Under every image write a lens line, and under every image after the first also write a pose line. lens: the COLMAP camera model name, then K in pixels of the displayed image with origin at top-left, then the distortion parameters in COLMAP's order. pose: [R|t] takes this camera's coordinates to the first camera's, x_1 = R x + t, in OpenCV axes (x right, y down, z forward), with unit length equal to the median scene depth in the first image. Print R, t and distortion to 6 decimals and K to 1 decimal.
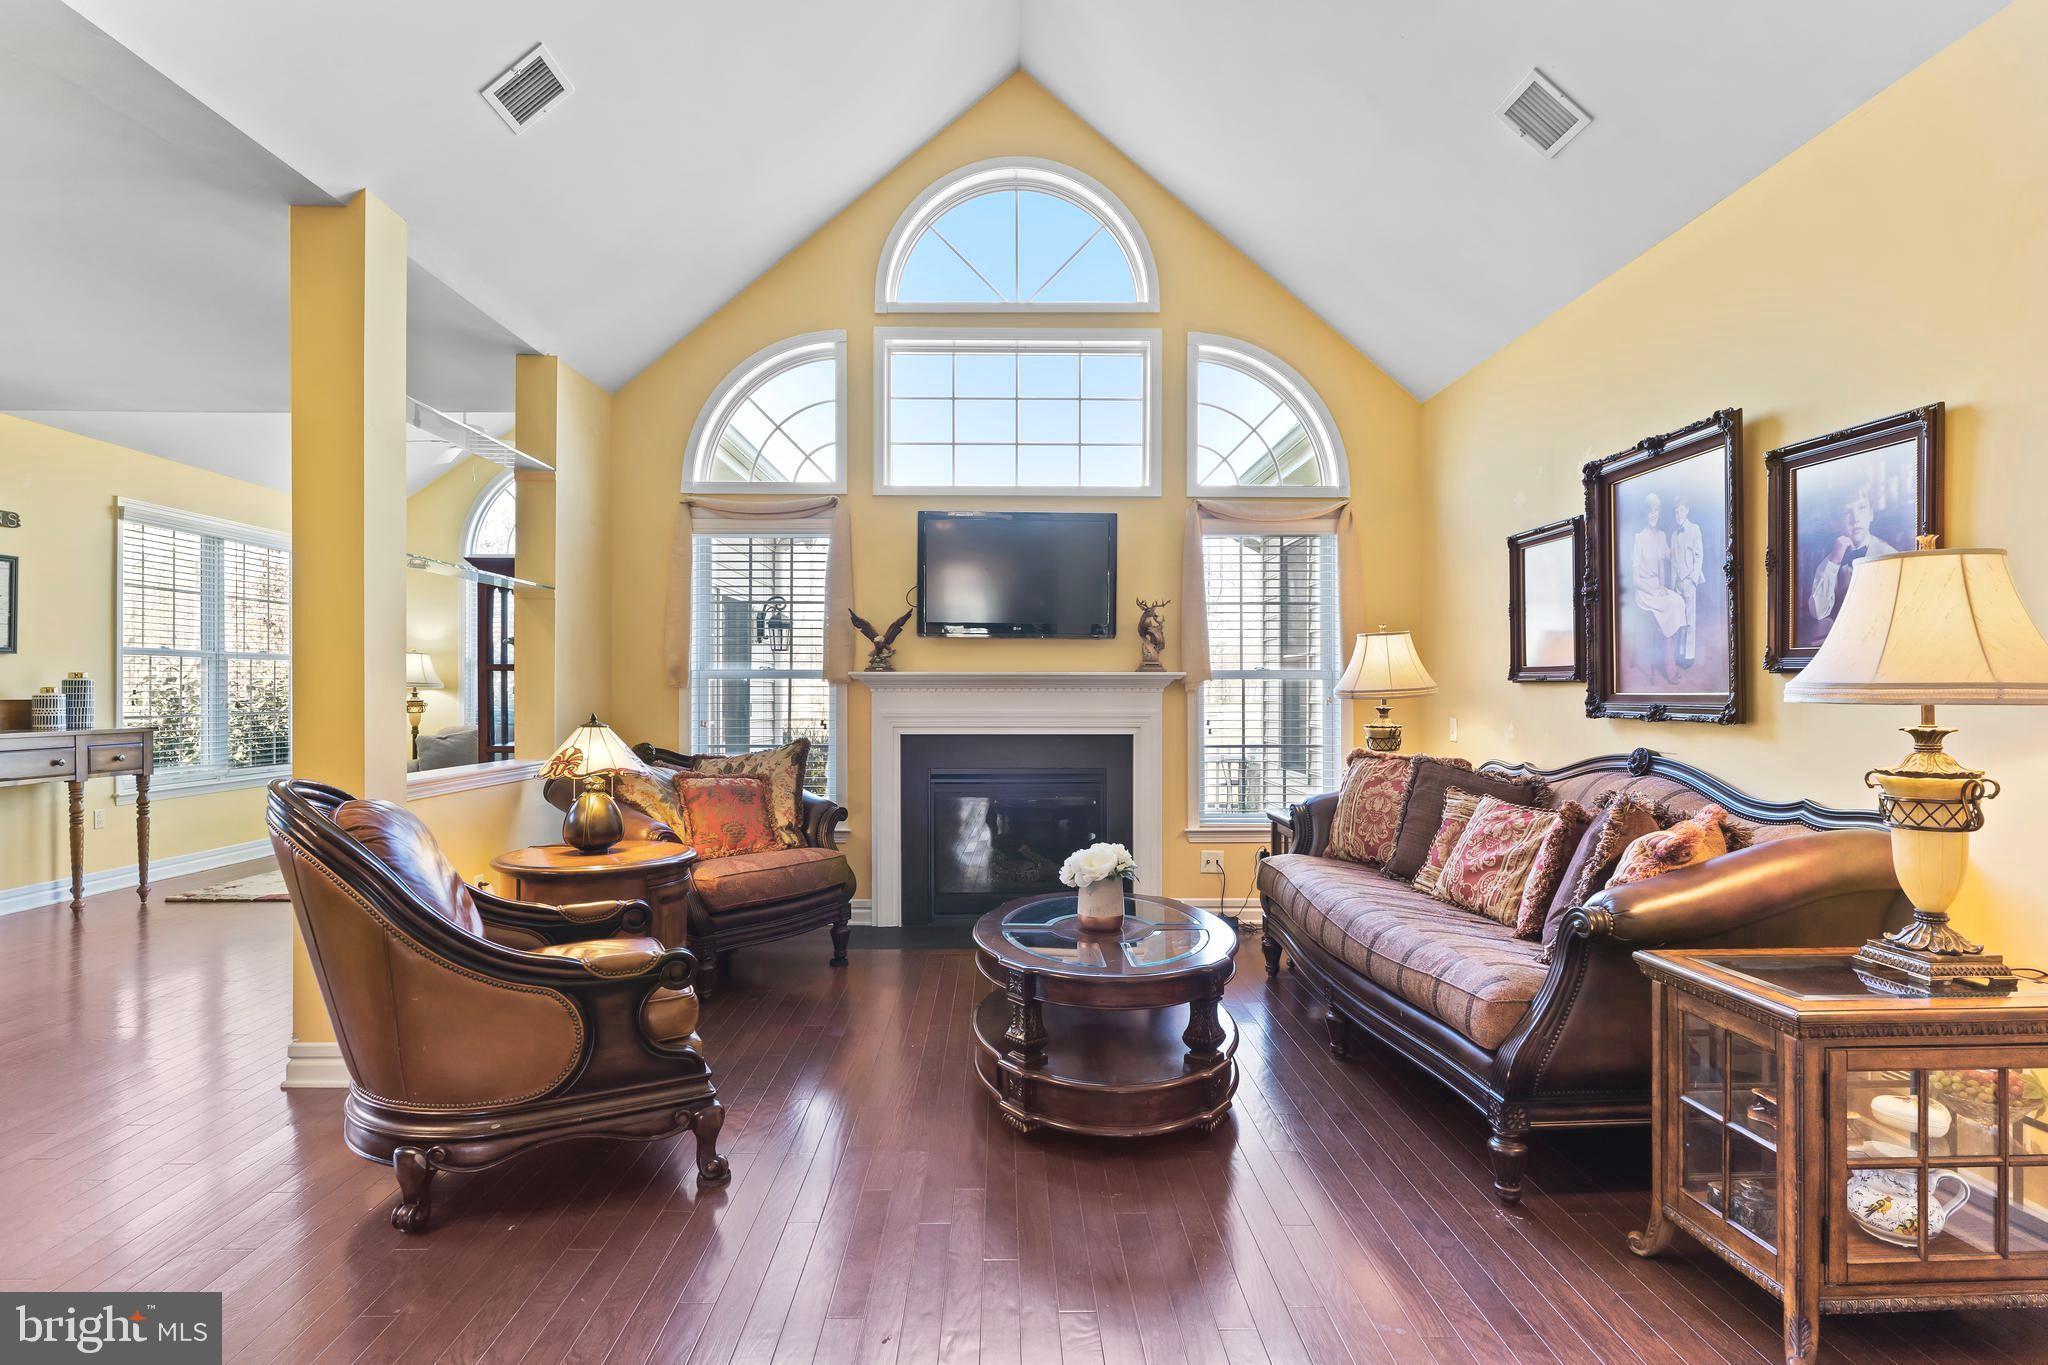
lens RADIAL K [[1045.8, 0, 1020.7], [0, 1045.8, 687.8], [0, 0, 1]] dist [-0.000619, 0.000683]
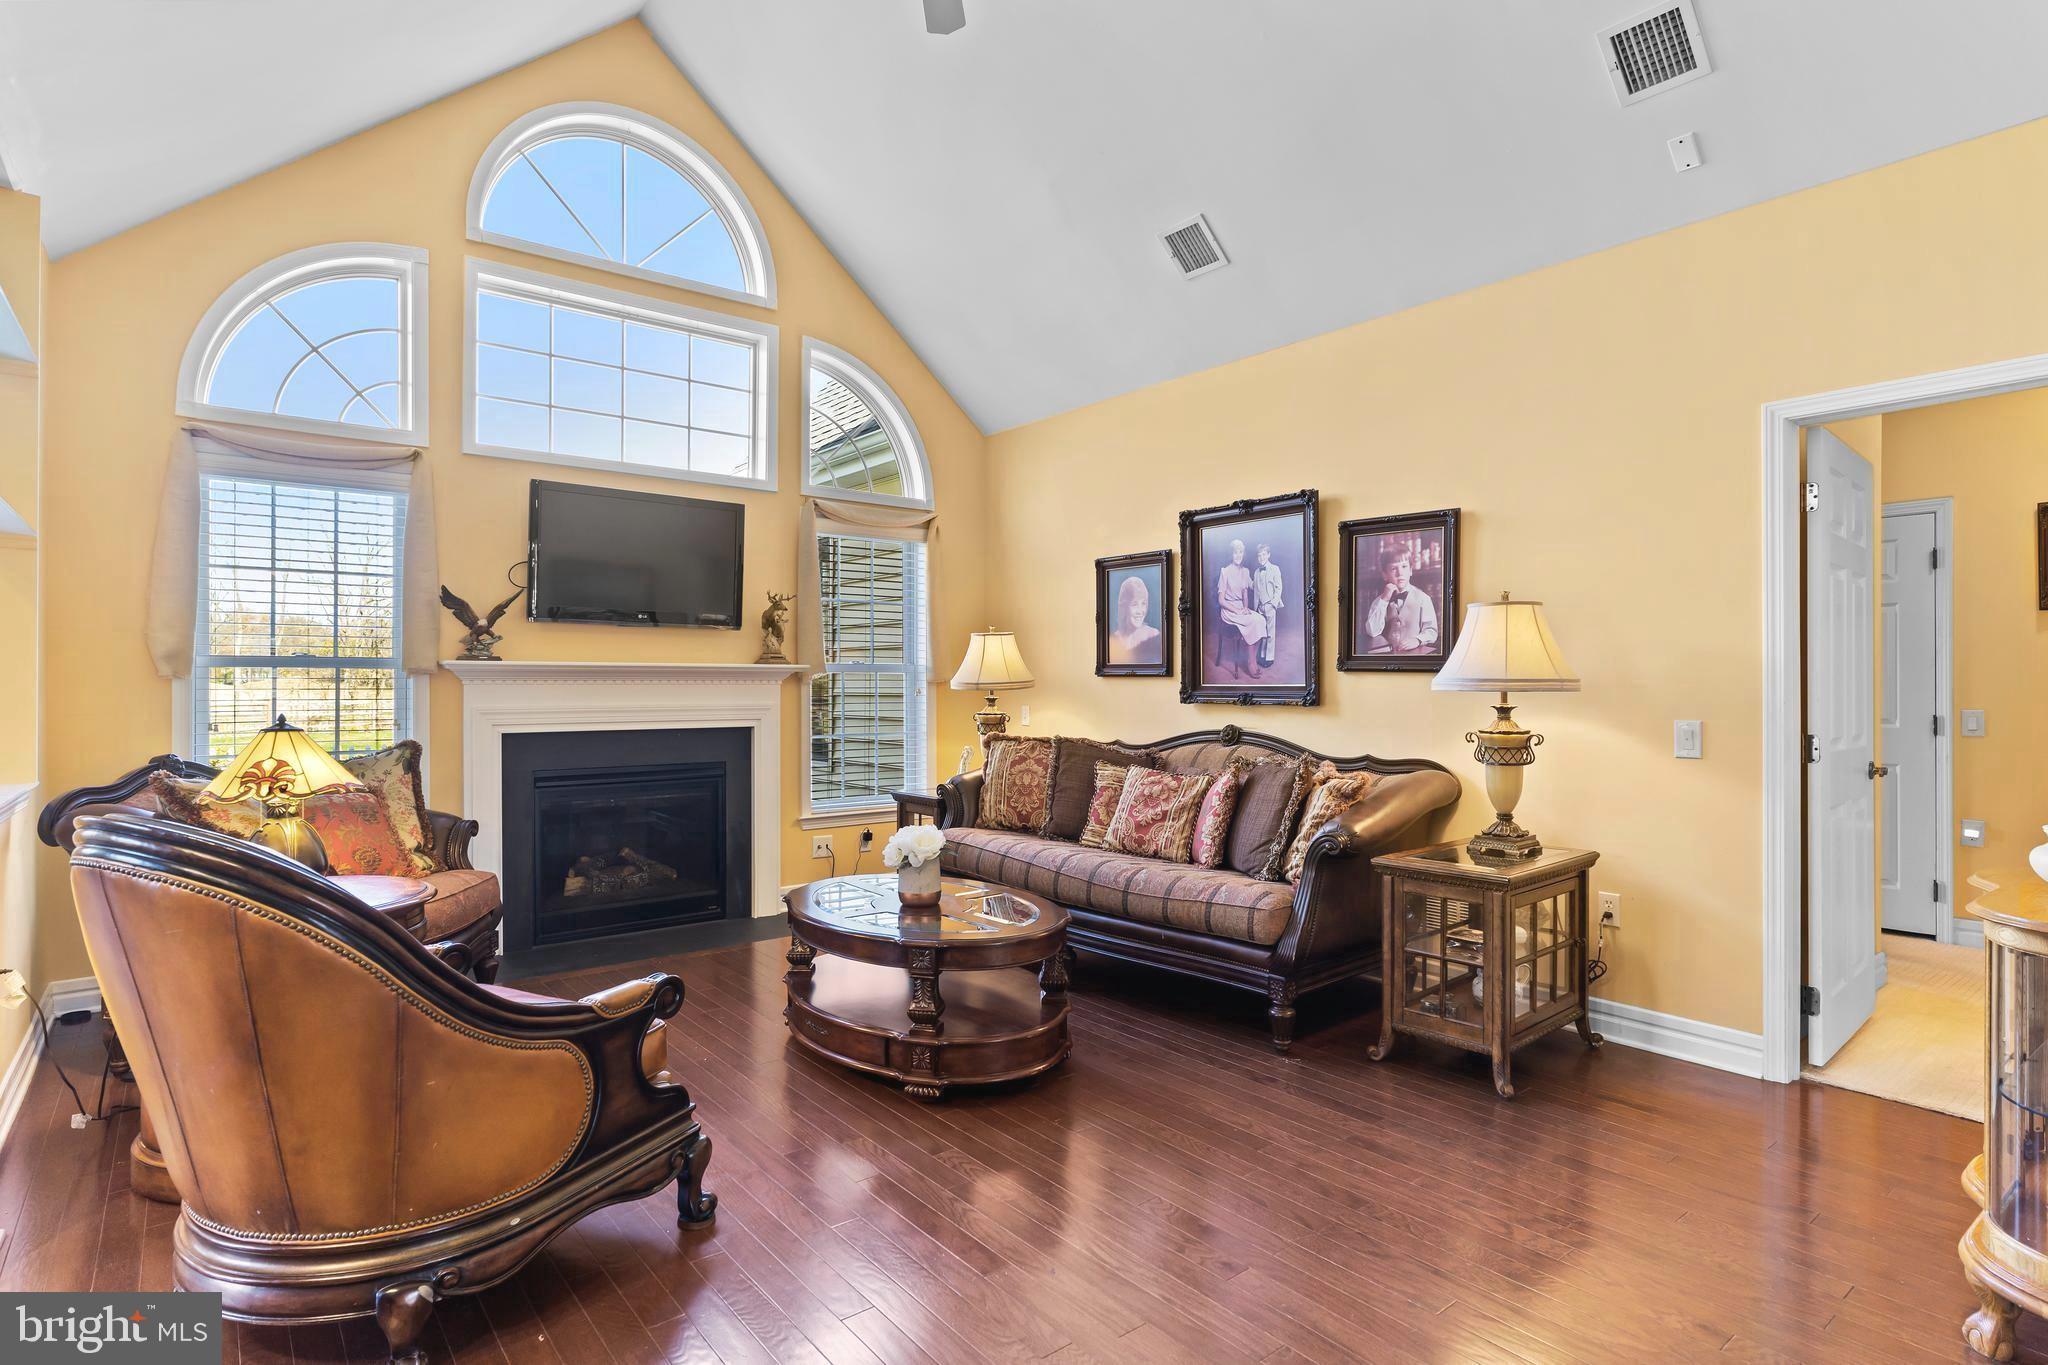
lens RADIAL K [[1045.8, 0, 1018.2], [0, 1045.8, 682.4], [0, 0, 1]] dist [-0.000619, 0.000683]
pose [[0.793679, 0.000005, 0.608336, -0.394002], [-0.001955, 0.999995, 0.002542, -0.000889], [-0.608333, -0.003207, 0.793675, 0.068333]]
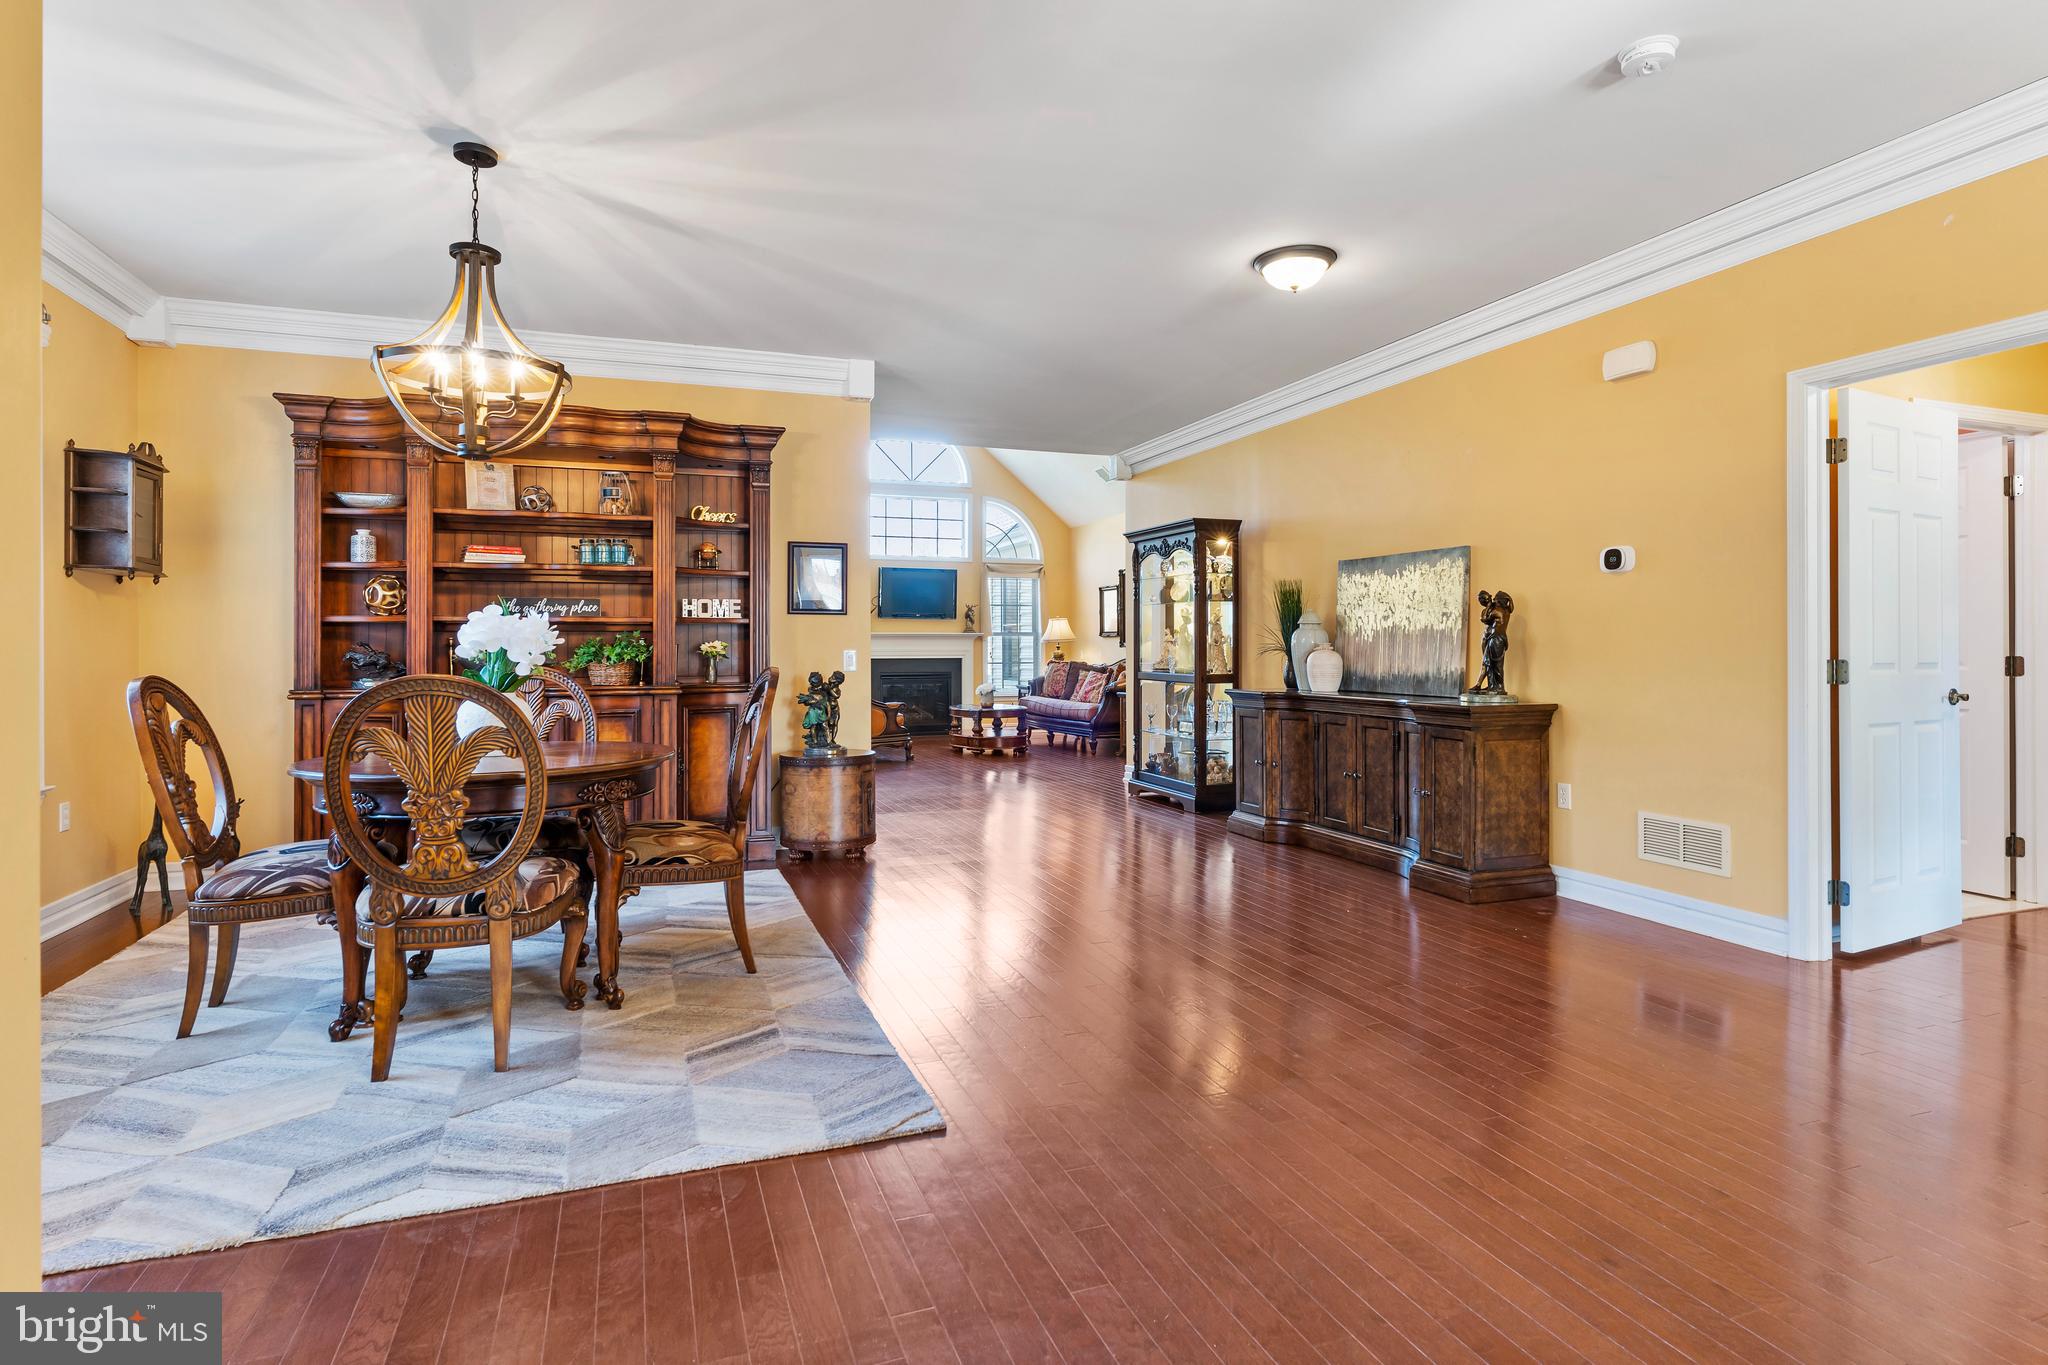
lens RADIAL K [[1045.8, 0, 1026.6], [0, 1045.8, 667.6], [0, 0, 1]] dist [-0.000619, 0.000683]
pose [[0.943625, -0.012331, 0.330786, -0.749057], [0.005936, 0.999776, 0.020336, 0.022559], [-0.330963, -0.017226, 0.943487, -1.828958]]
